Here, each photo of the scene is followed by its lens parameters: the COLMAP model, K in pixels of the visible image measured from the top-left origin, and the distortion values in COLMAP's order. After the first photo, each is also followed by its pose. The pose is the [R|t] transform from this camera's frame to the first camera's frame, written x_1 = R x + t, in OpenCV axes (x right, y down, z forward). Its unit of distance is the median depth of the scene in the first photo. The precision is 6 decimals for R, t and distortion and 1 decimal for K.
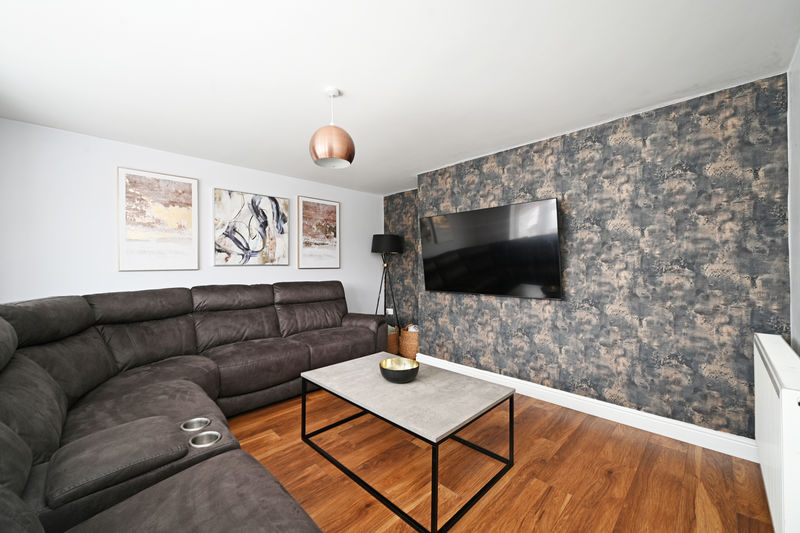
lens RADIAL K [[312.3, 0, 383.8], [0, 312.3, 264.1], [0, 0, 1]] dist [-0.000881, -0.000157]
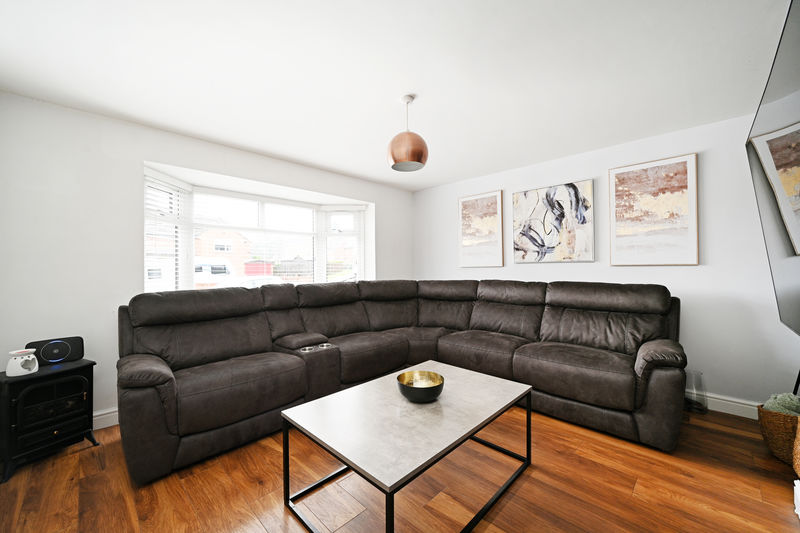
lens RADIAL K [[312.3, 0, 386.8], [0, 312.3, 267.1], [0, 0, 1]] dist [-0.000881, -0.000157]
pose [[0.019691, 0.009110, -0.999765, 0.519534], [0.019621, 0.999762, 0.009497, 0.000258], [0.999614, -0.019803, 0.019508, 0.482615]]
